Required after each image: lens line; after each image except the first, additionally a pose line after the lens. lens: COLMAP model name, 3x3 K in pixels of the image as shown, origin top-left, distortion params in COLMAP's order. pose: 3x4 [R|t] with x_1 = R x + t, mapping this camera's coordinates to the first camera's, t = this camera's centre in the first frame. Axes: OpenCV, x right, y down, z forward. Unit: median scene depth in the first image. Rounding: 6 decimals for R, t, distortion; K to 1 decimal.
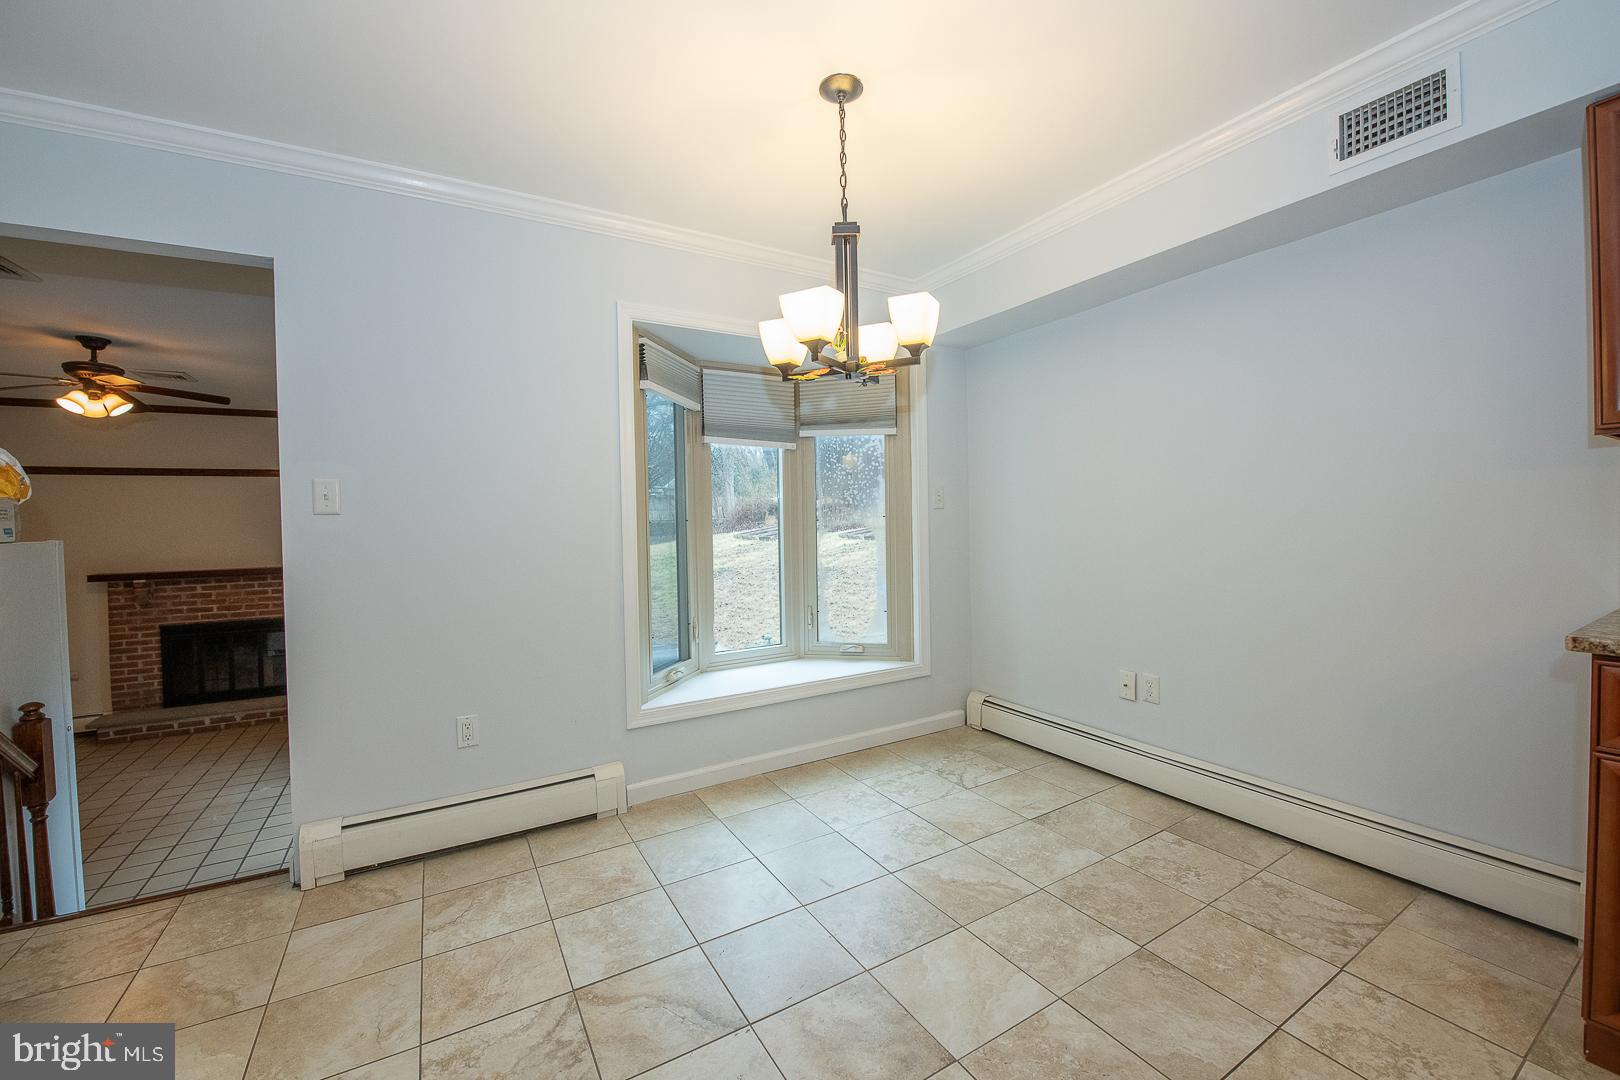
lens RADIAL K [[642.0, 0, 815.3], [0, 642.0, 532.0], [0, 0, 1]] dist [-0.017440, -0.002218]
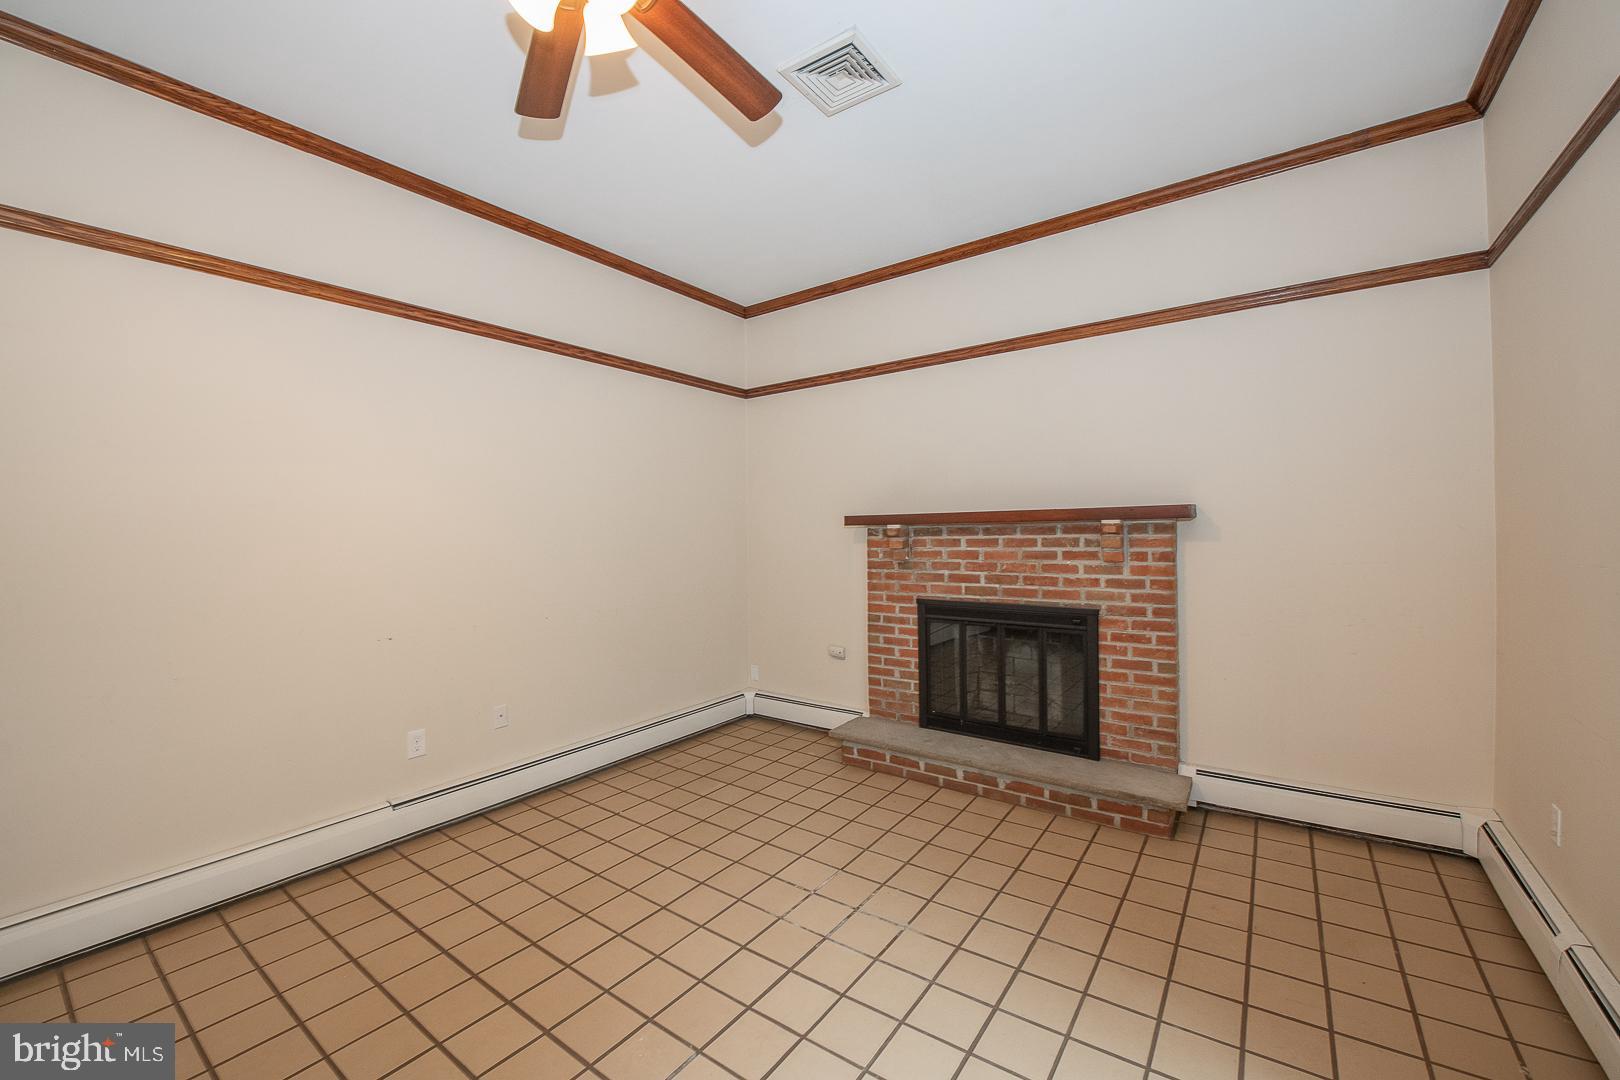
lens RADIAL K [[642.0, 0, 815.3], [0, 642.0, 532.0], [0, 0, 1]] dist [-0.017440, -0.002218]
pose [[0.402818, 0.015501, -0.915149, -0.483035], [-0.007120, 0.999879, 0.013802, 0.073199], [0.915252, 0.000956, 0.402880, 0.634826]]
